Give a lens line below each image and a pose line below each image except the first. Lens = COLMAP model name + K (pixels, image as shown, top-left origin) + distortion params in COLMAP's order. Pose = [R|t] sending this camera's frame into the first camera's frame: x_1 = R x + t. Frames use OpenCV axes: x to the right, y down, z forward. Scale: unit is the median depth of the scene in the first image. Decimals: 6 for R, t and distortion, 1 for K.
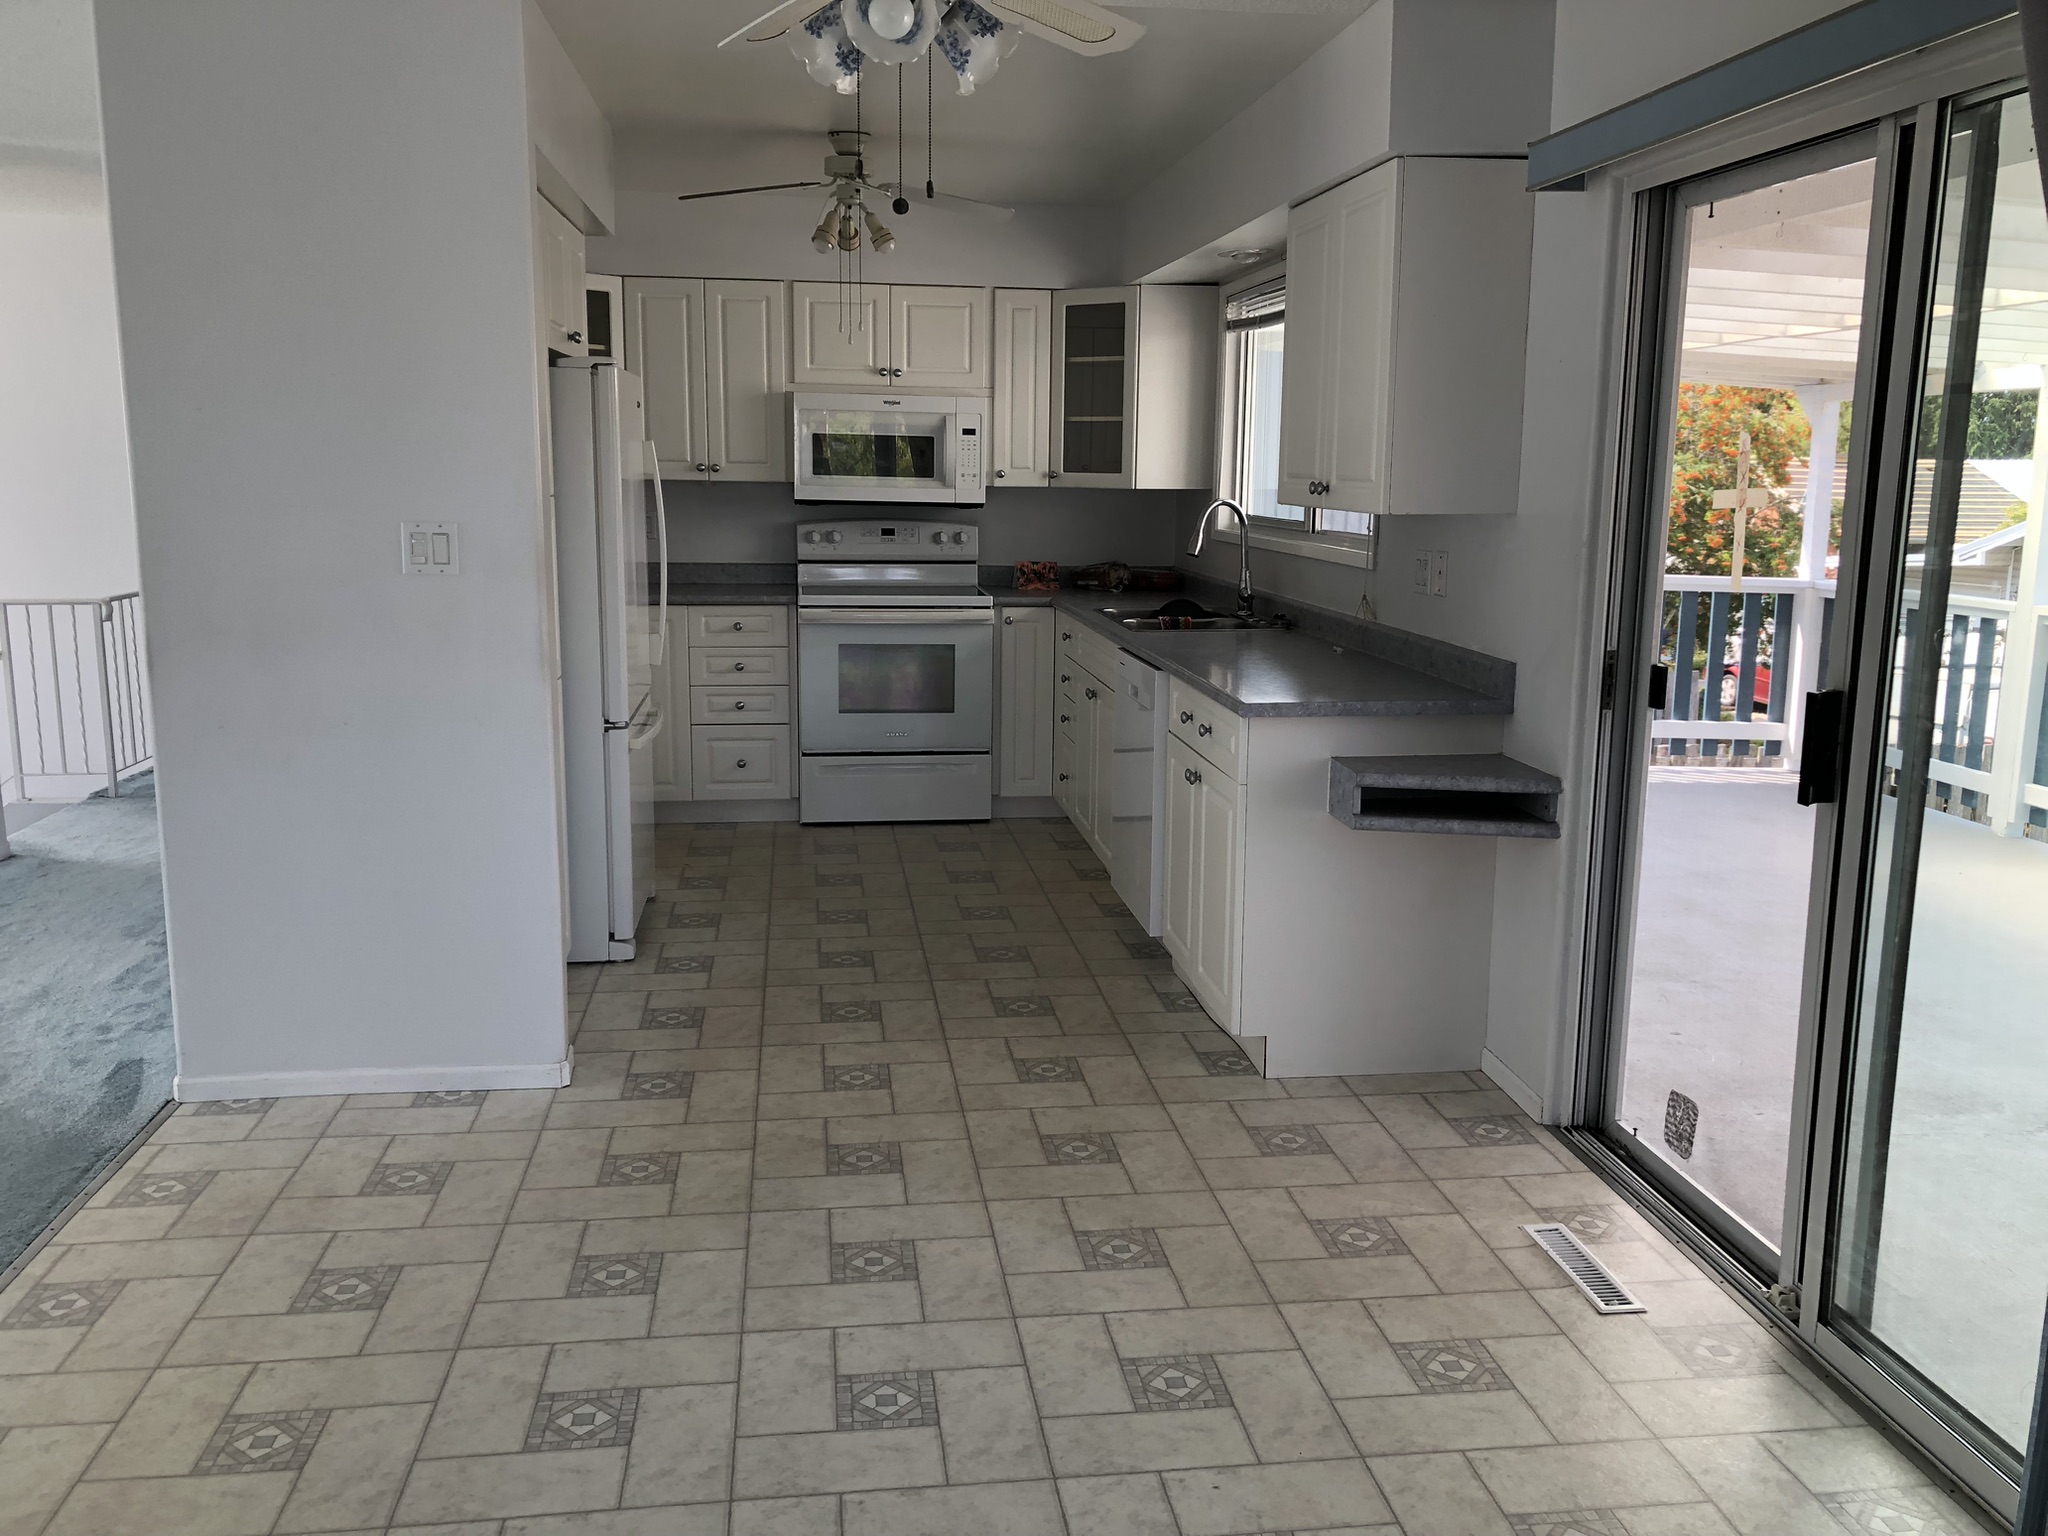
lens RADIAL K [[1669.5, 0, 1027.9], [0, 1669.5, 770.7], [0, 0, 1]] dist [0.037903, -0.045368]
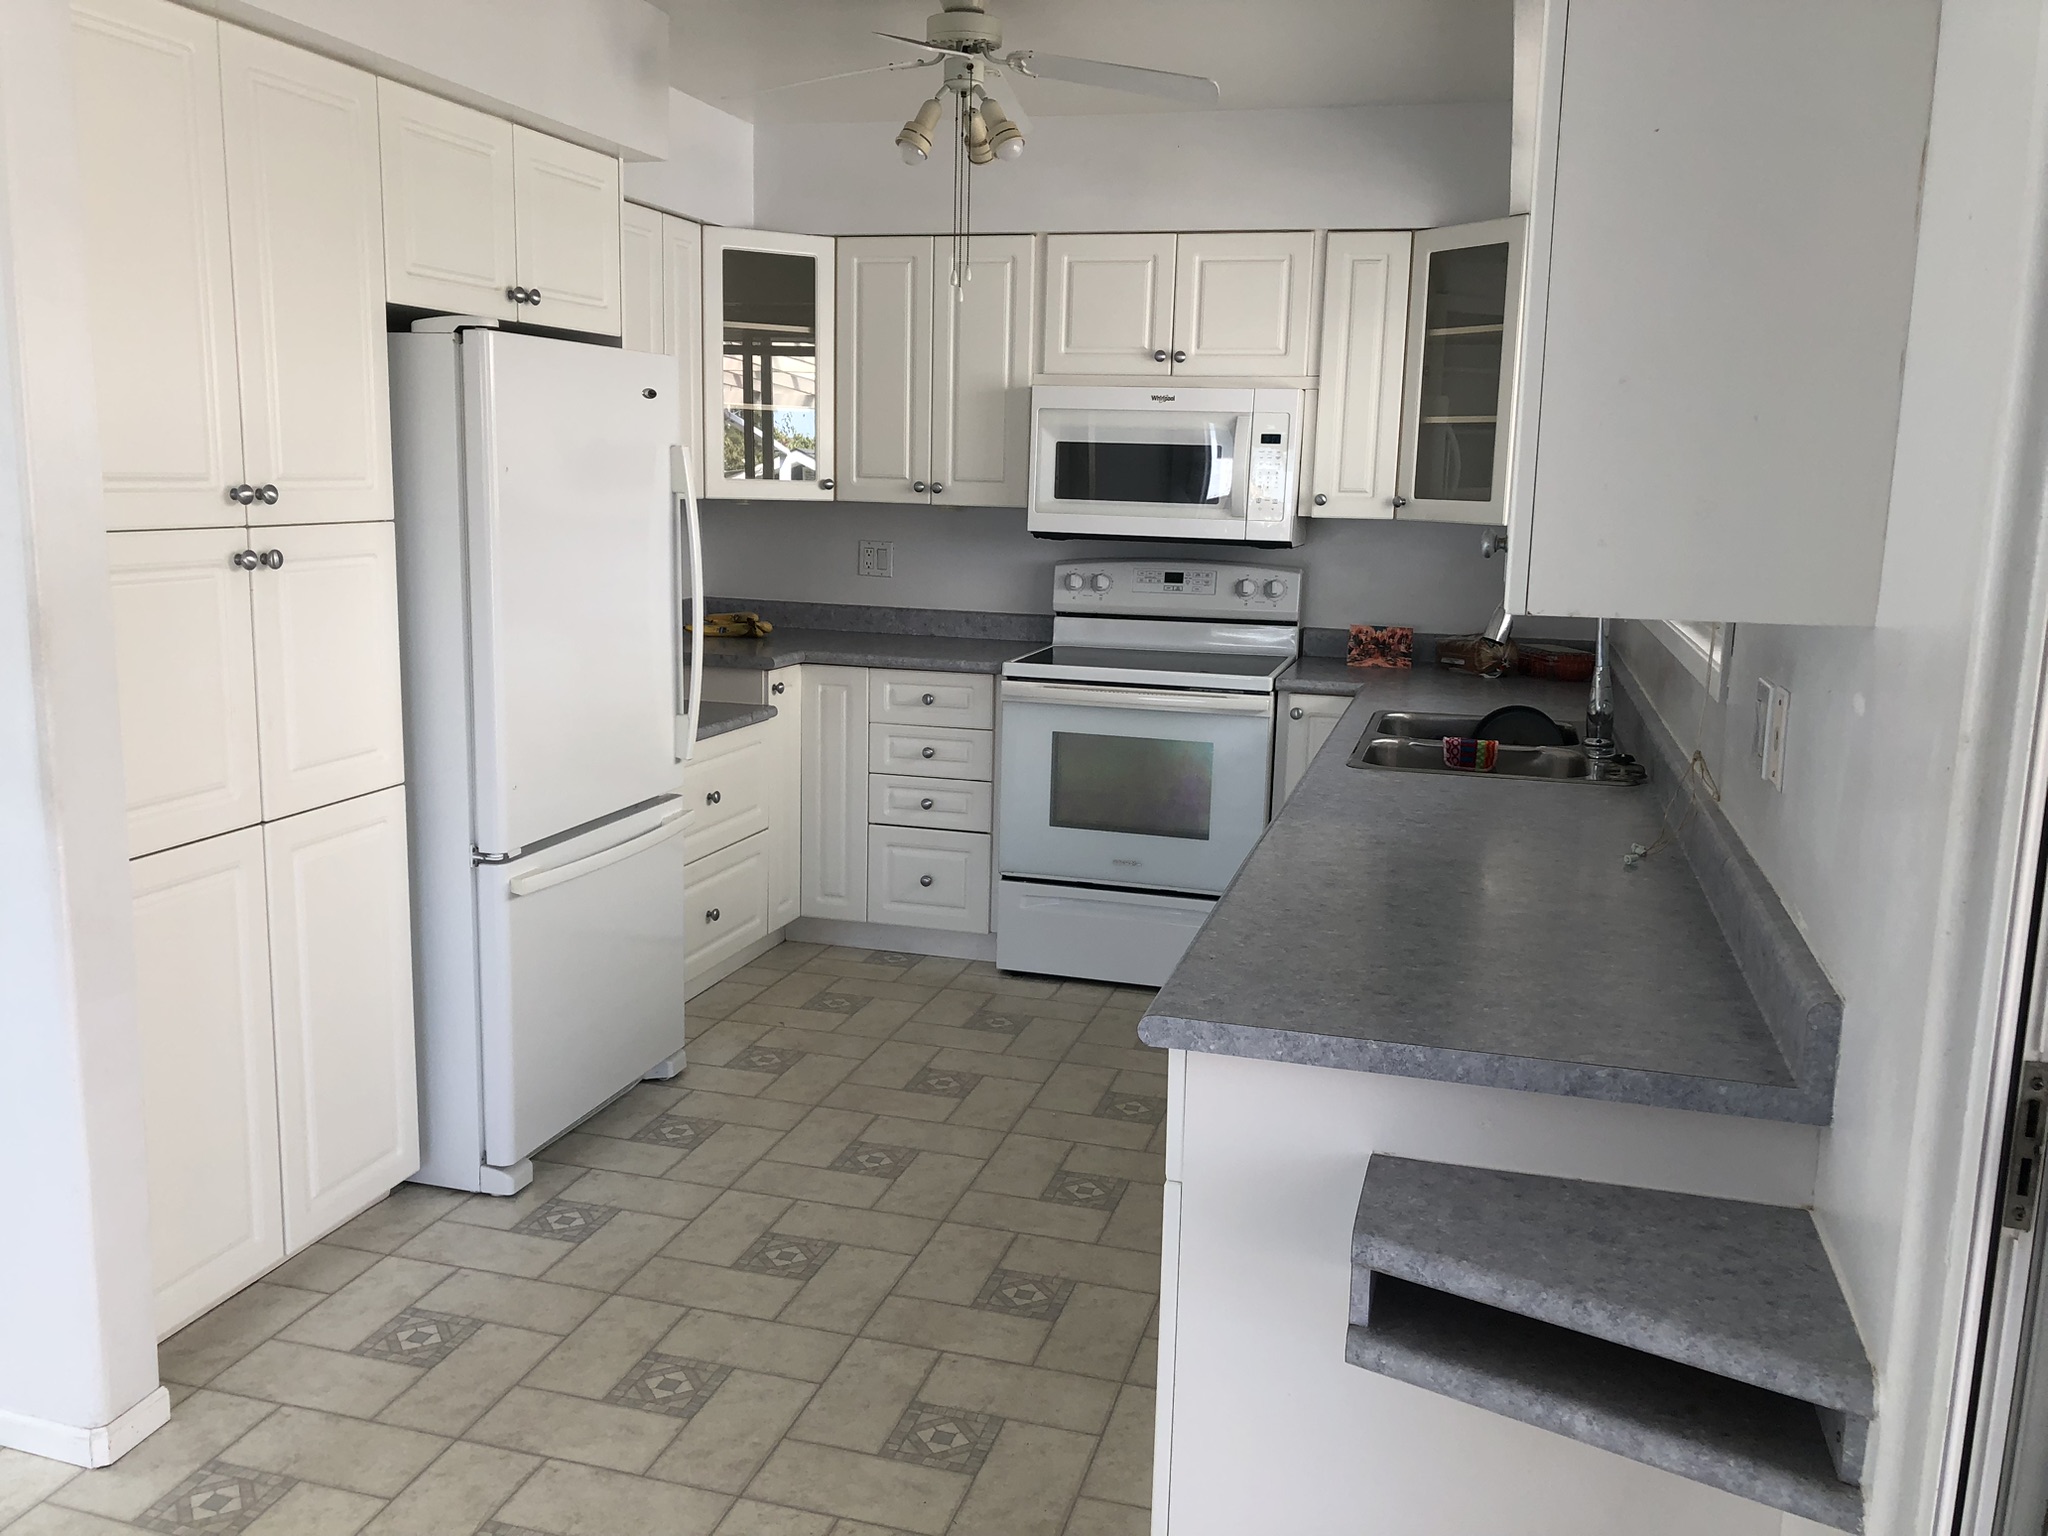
lens RADIAL K [[1669.5, 0, 1020.3], [0, 1669.5, 755.3], [0, 0, 1]] dist [0.037903, -0.045368]
pose [[0.915501, 0.078064, -0.394668, 0.156520], [-0.086594, 0.996236, -0.003819, -0.060987], [0.392885, 0.037672, 0.918816, 0.329732]]
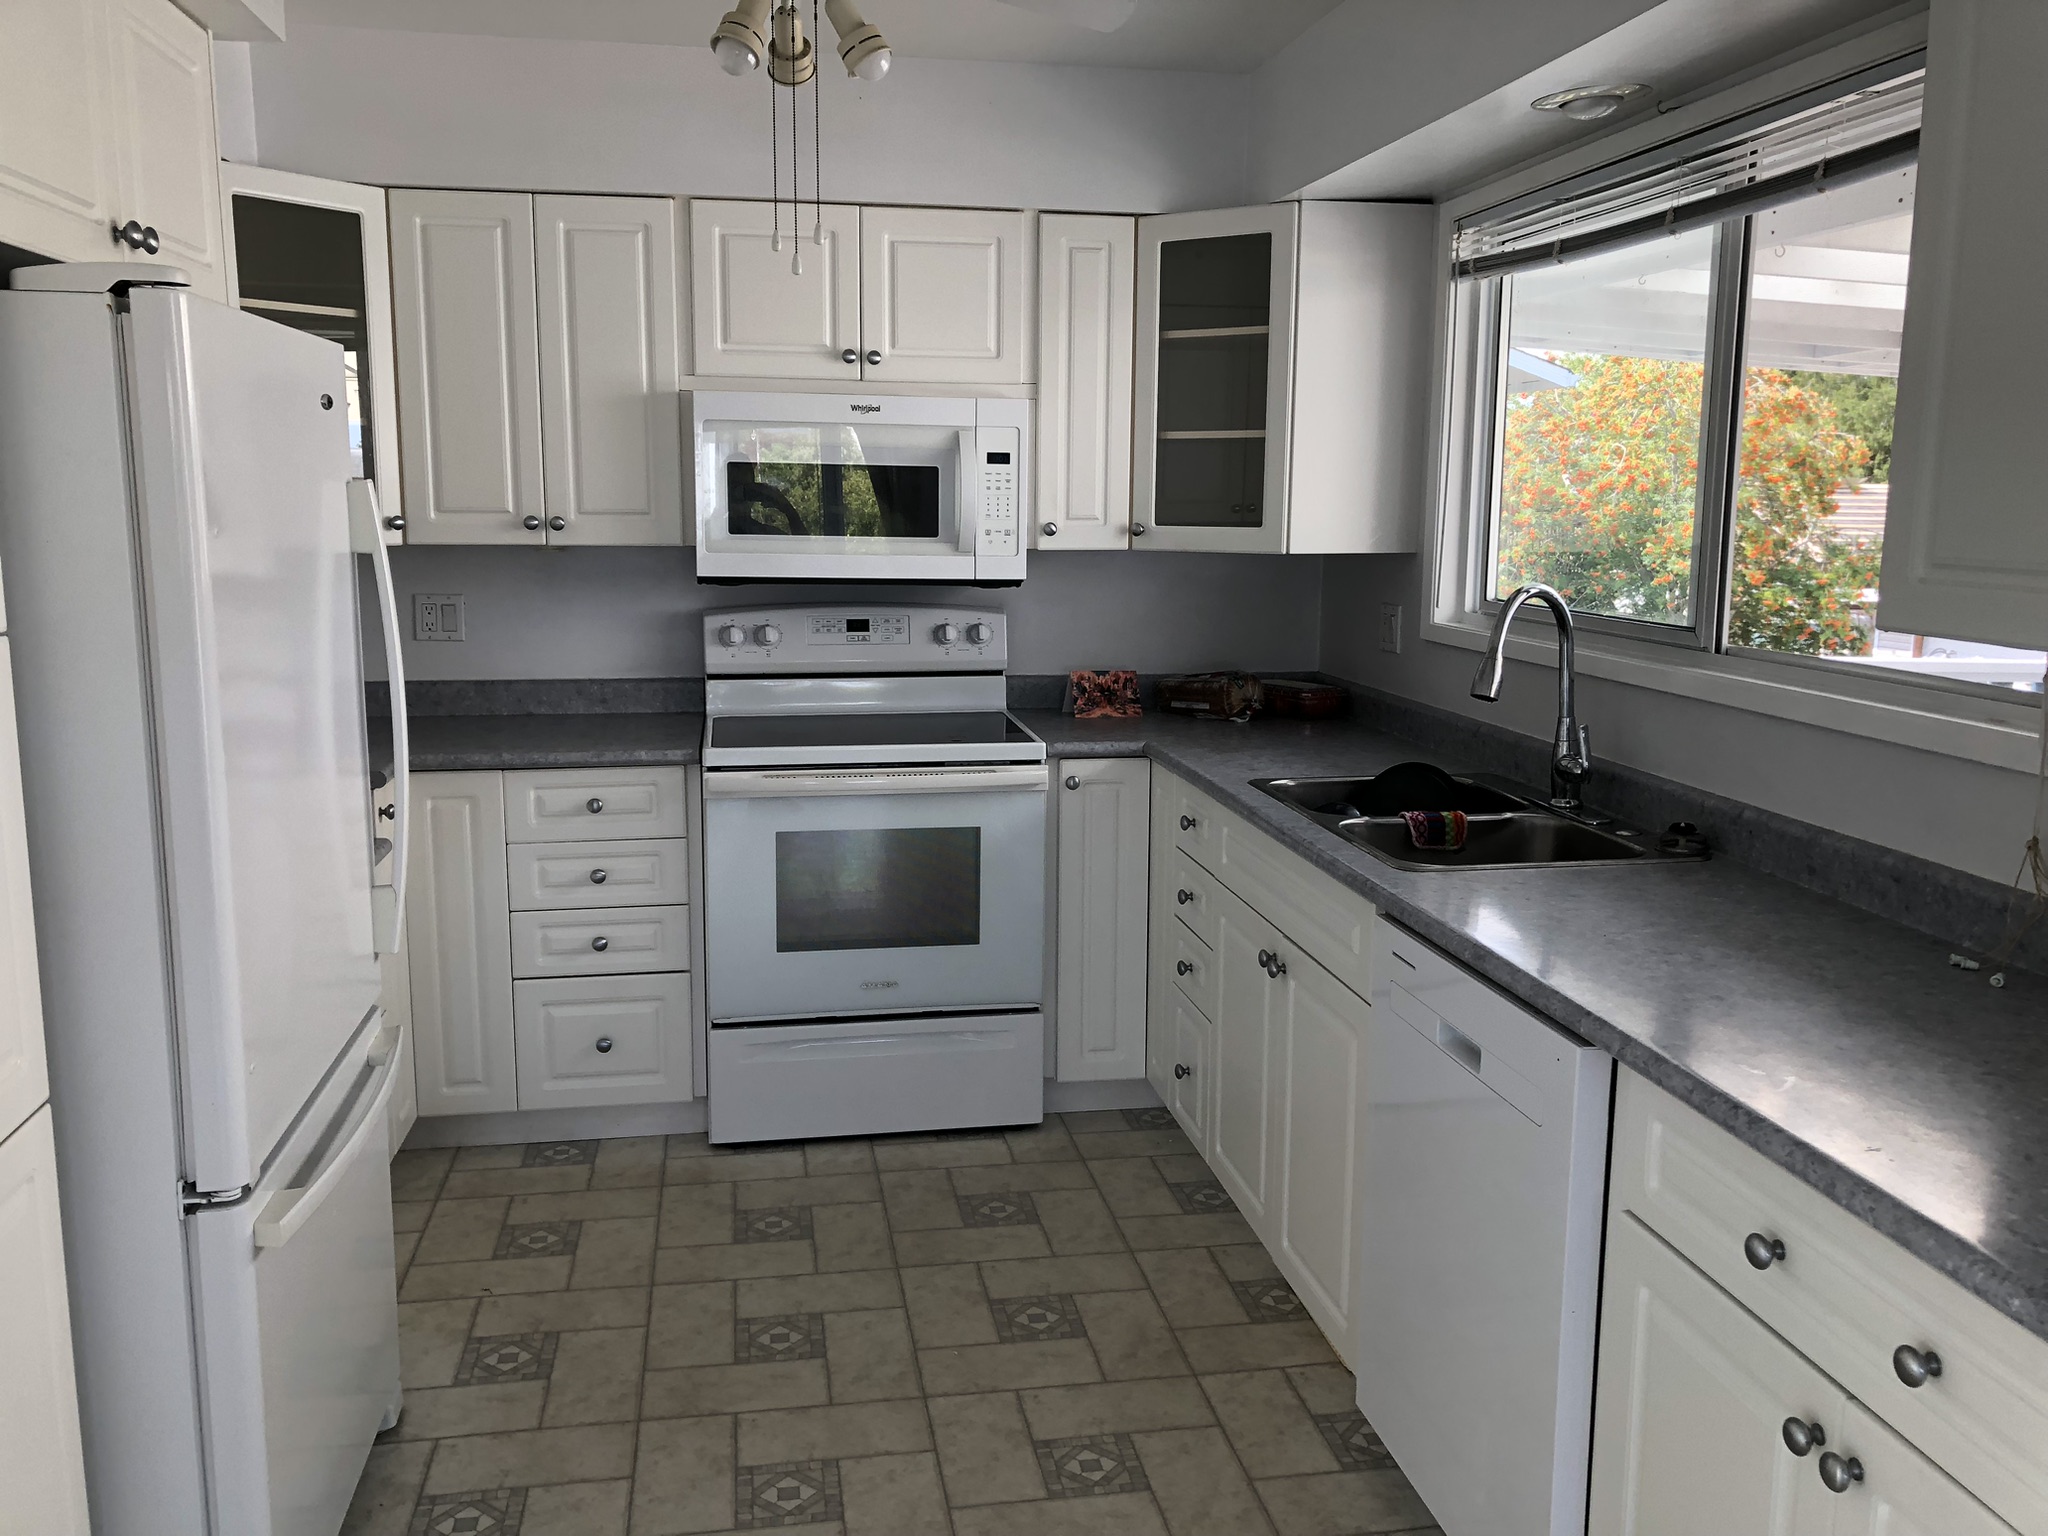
lens RADIAL K [[1669.5, 0, 1018.2], [0, 1669.5, 751.6], [0, 0, 1]] dist [0.037903, -0.045368]
pose [[0.999409, -0.010860, 0.032623, -0.049116], [0.011743, 0.999567, -0.026971, -0.086012], [-0.032316, 0.027338, 0.999104, 0.427852]]
